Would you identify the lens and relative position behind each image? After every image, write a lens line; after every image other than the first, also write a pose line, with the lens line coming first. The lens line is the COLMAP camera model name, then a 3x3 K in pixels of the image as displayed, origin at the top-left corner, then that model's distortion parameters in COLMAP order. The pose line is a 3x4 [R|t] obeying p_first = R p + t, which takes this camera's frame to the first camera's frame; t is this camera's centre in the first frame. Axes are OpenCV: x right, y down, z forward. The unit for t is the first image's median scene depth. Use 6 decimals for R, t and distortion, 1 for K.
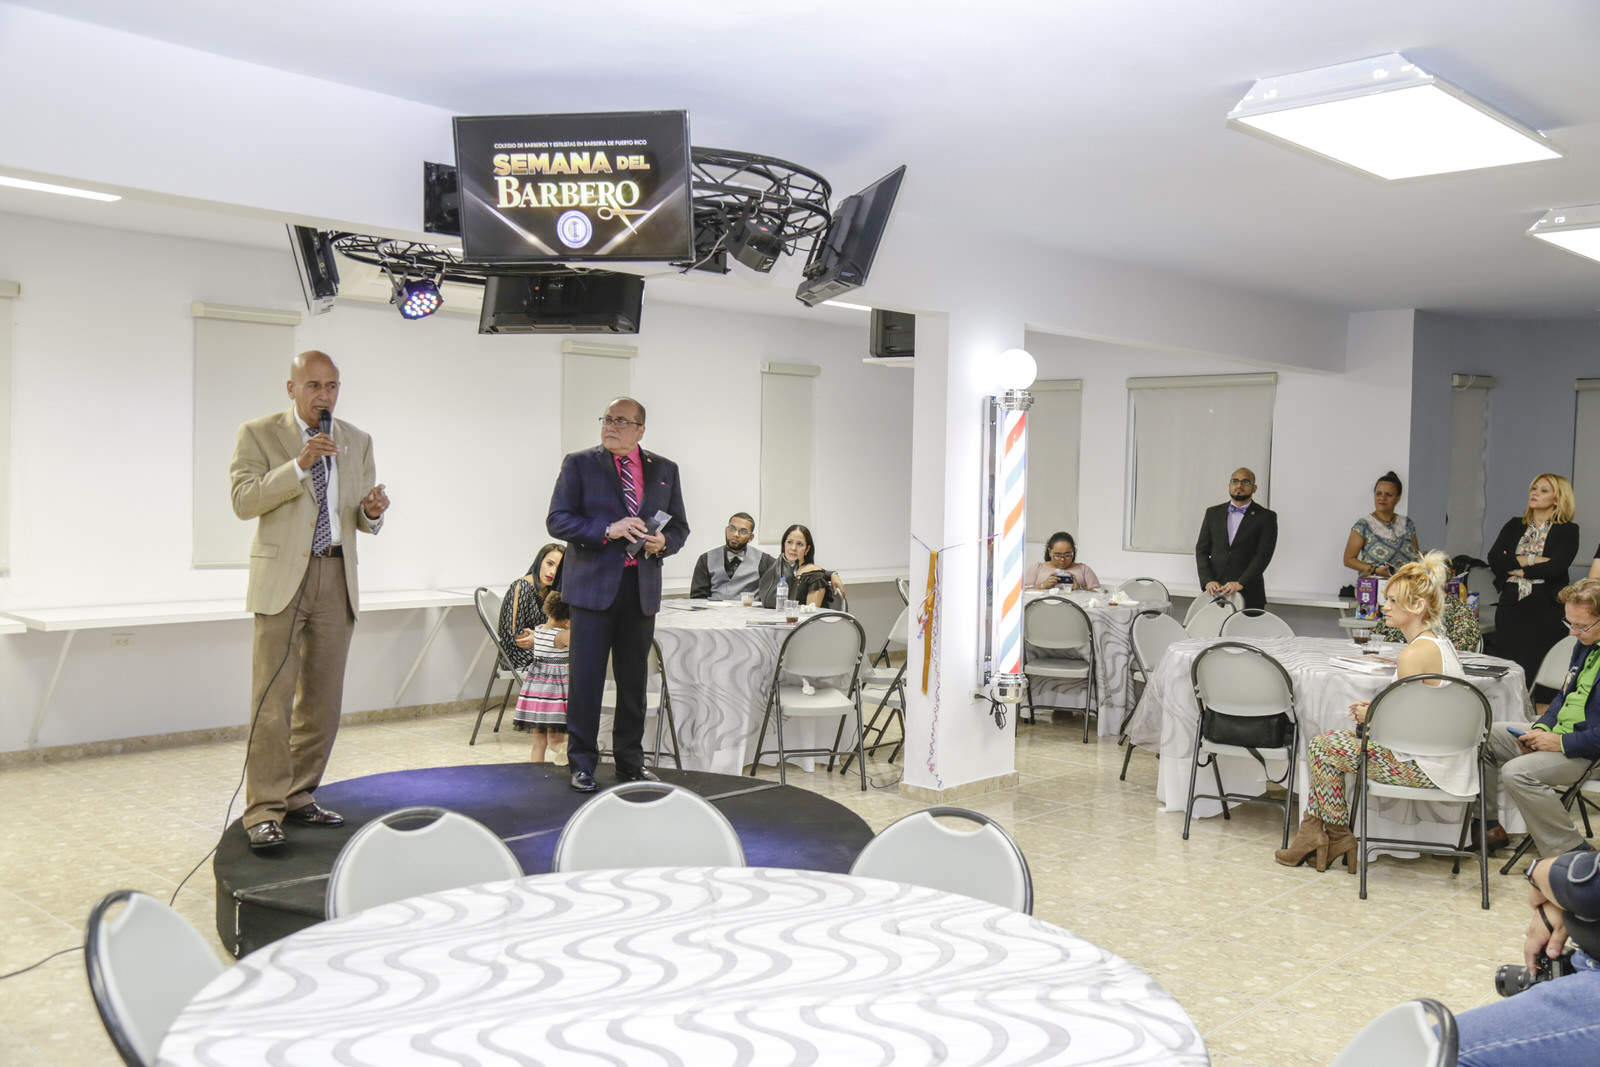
lens RADIAL K [[1463.0, 0, 775.1], [0, 1463.0, 529.9], [0, 0, 1]] dist [0.016859, 0.000000]
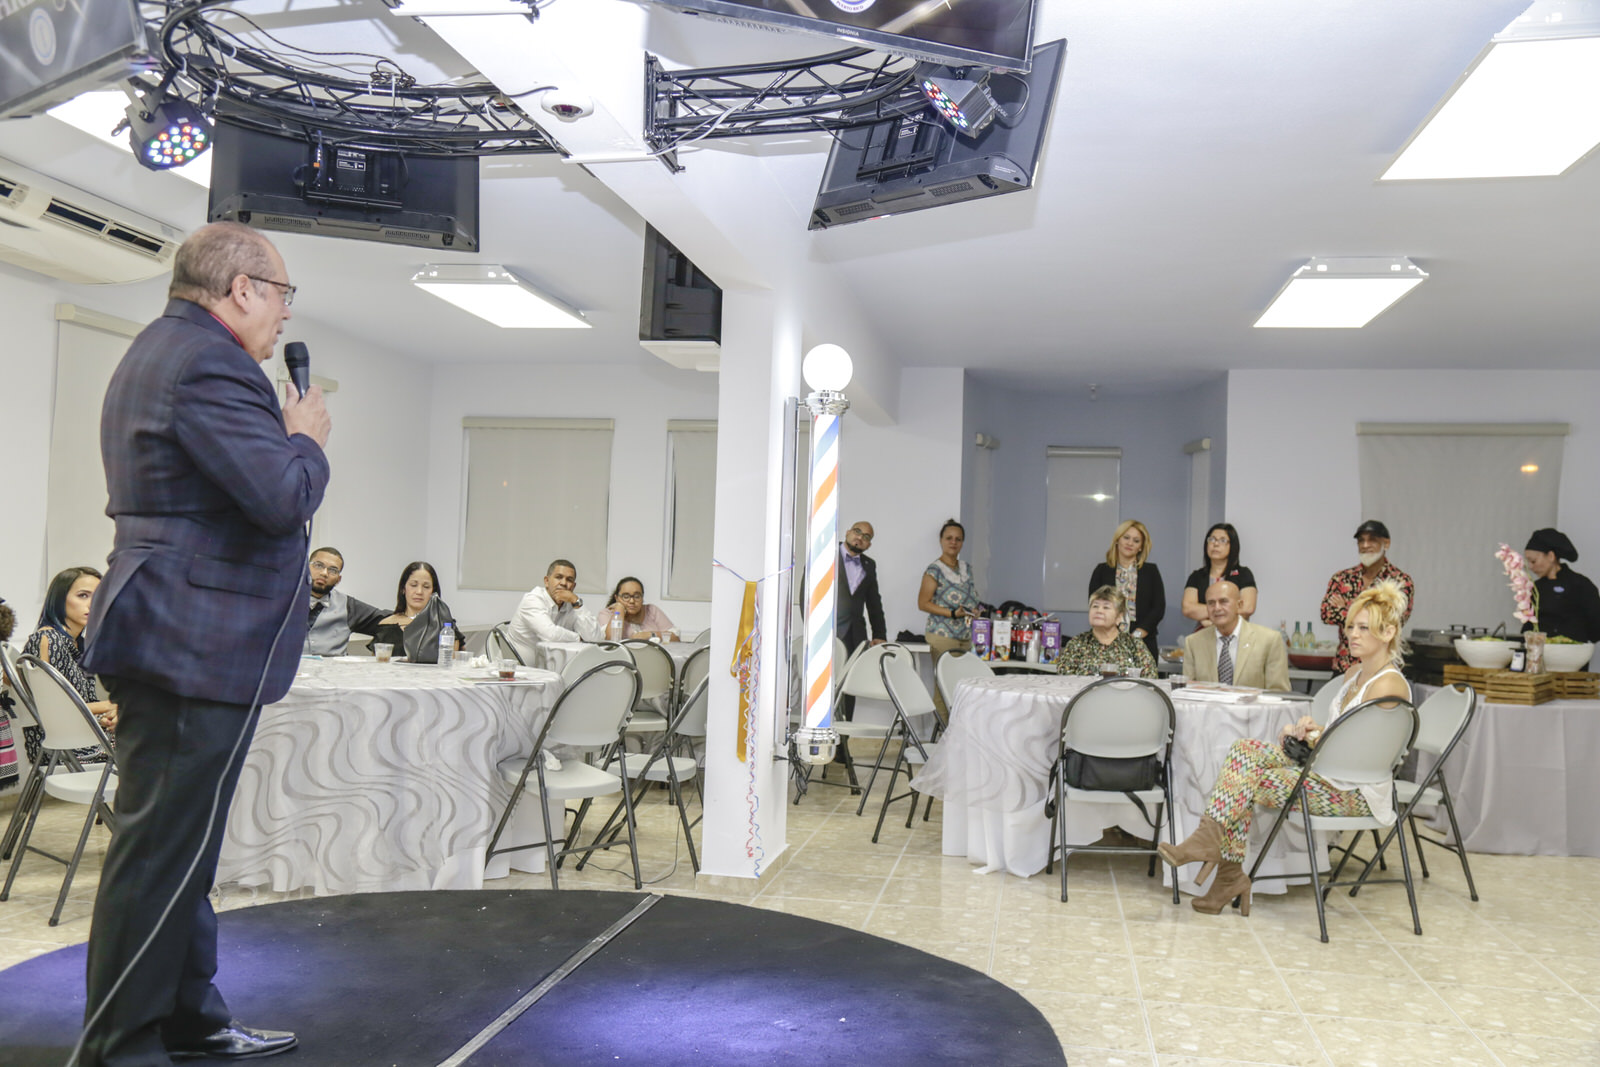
lens RADIAL K [[1348.7, 0, 786.8], [0, 1348.7, 535.5], [0, 0, 1]] dist [-0.042850, 0.070237]
pose [[0.839146, 0.024784, 0.543341, -0.326273], [0.003042, 0.998732, -0.050254, 0.031515], [-0.543898, 0.043823, 0.838007, 0.422082]]
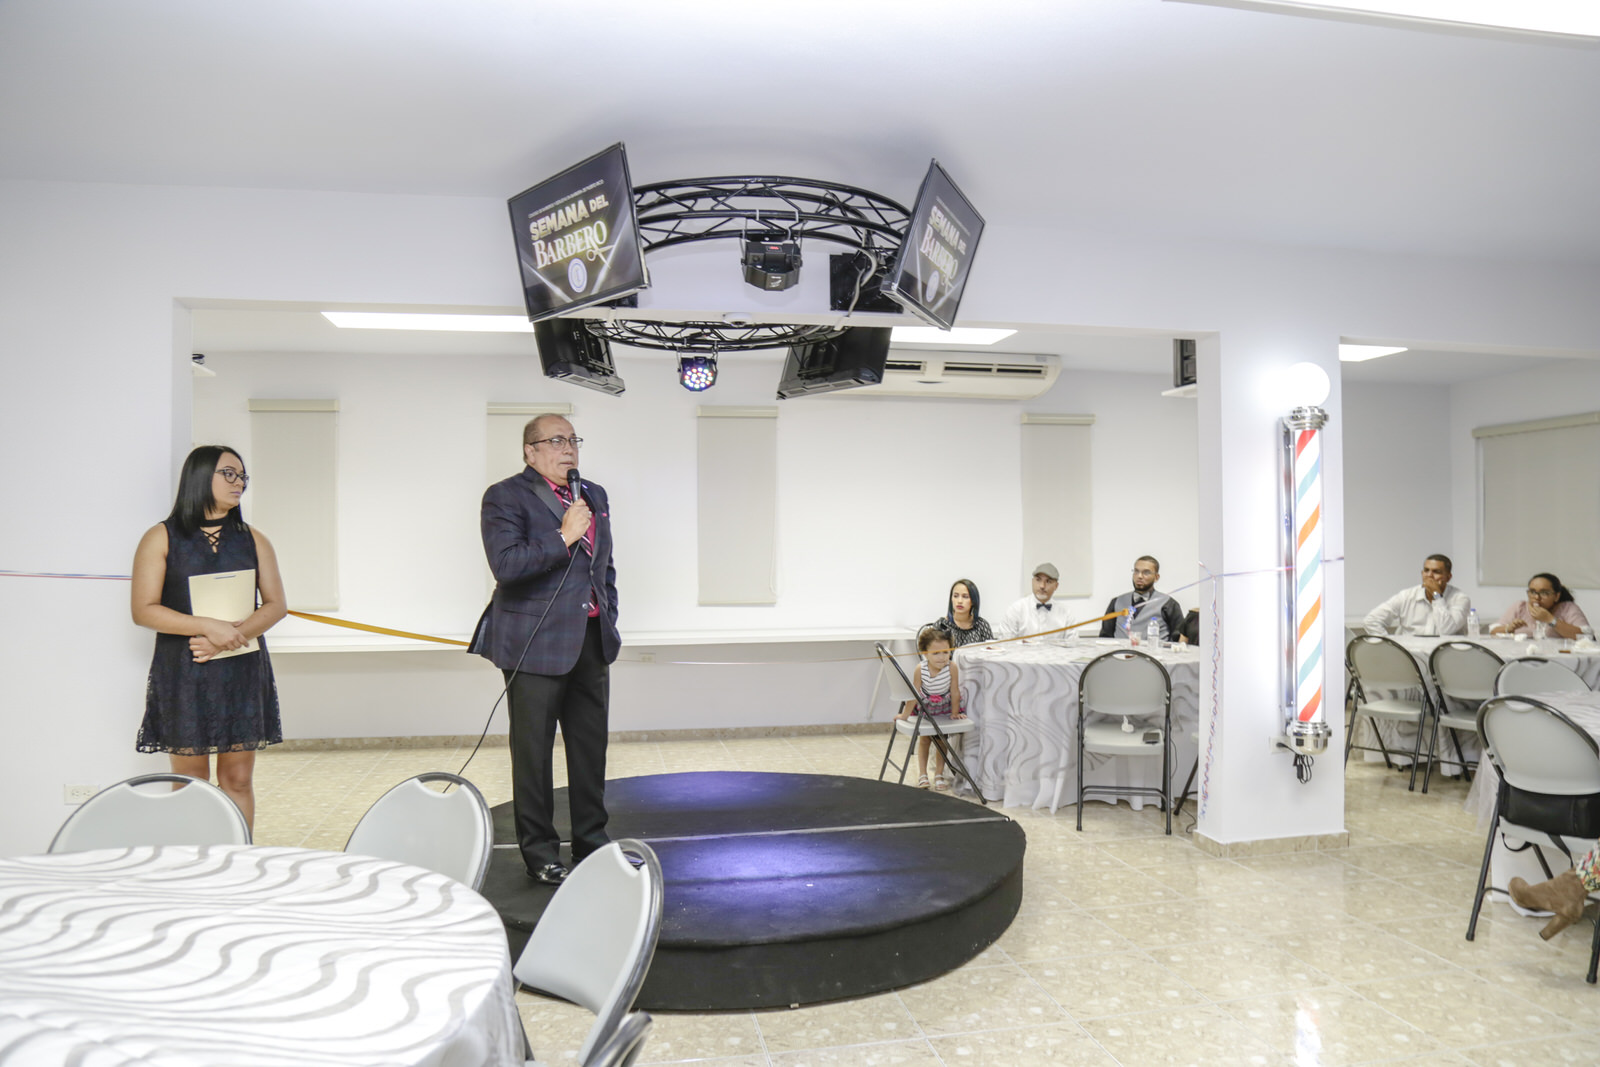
lens RADIAL K [[1107.7, 0, 767.2], [0, 1107.7, 567.6], [0, 0, 1]] dist [-0.064925, 0.003619]
pose [[0.804564, -0.015948, -0.593651, 0.339586], [-0.001653, 0.999575, -0.029094, 0.027656], [0.593863, 0.024389, 0.804196, 0.310787]]
